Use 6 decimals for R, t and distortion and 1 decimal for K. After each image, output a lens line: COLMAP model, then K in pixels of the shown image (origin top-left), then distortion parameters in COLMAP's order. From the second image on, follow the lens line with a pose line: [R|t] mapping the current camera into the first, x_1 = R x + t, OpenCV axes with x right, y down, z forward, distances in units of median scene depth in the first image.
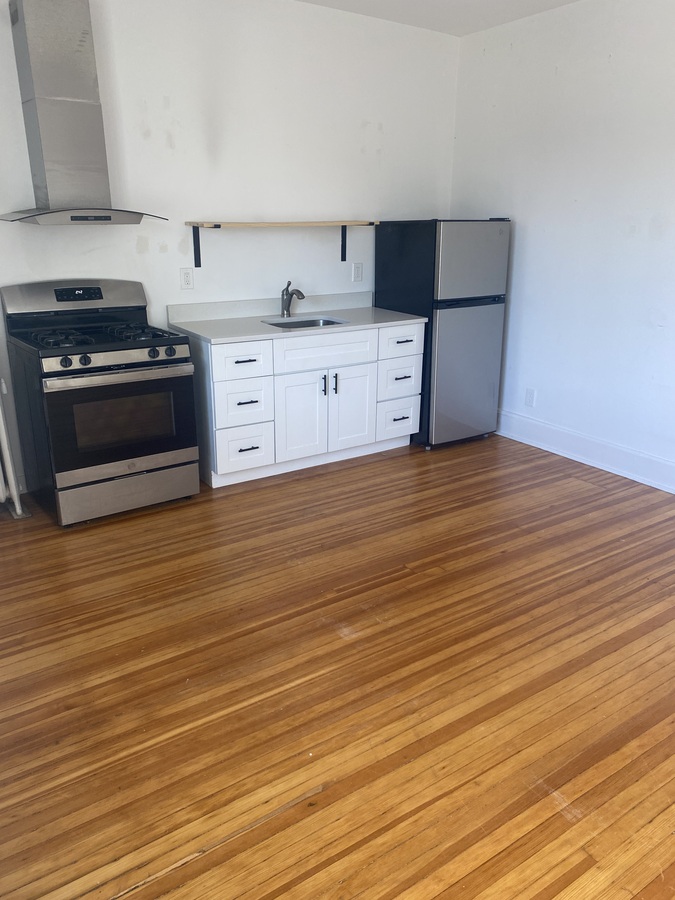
lens RADIAL K [[694.3, 0, 337.5], [0, 694.3, 450.0], [0, 0, 1]] dist [0.009143, -0.008292]
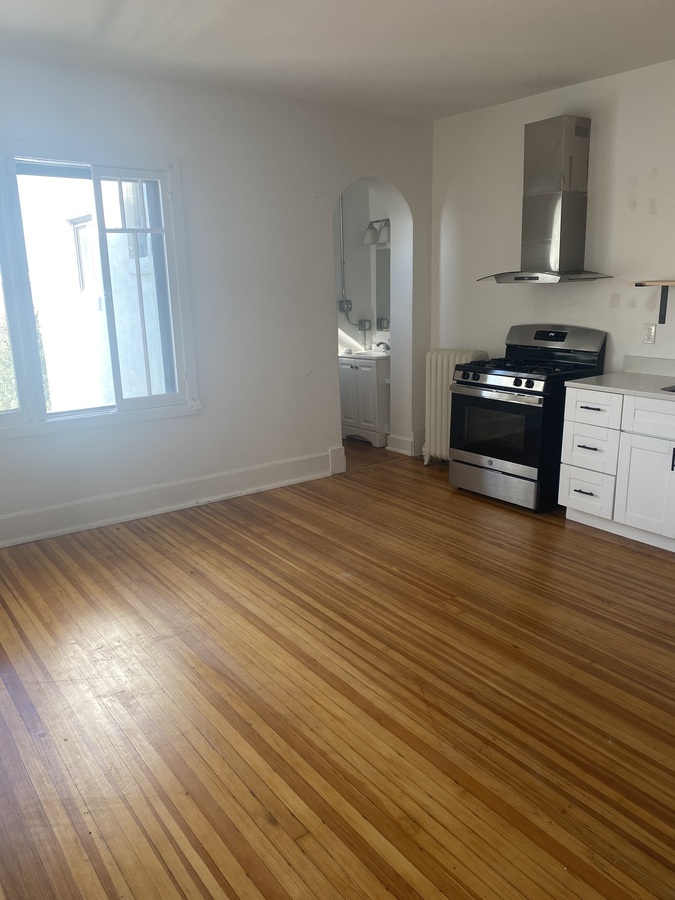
lens RADIAL K [[694.3, 0, 337.5], [0, 694.3, 450.0], [0, 0, 1]] dist [0.009143, -0.008292]
pose [[0.033769, 0.239407, -0.970332, 1.025873], [-0.306220, 0.926669, 0.217977, -0.209014], [0.951362, 0.289774, 0.104604, 0.612594]]
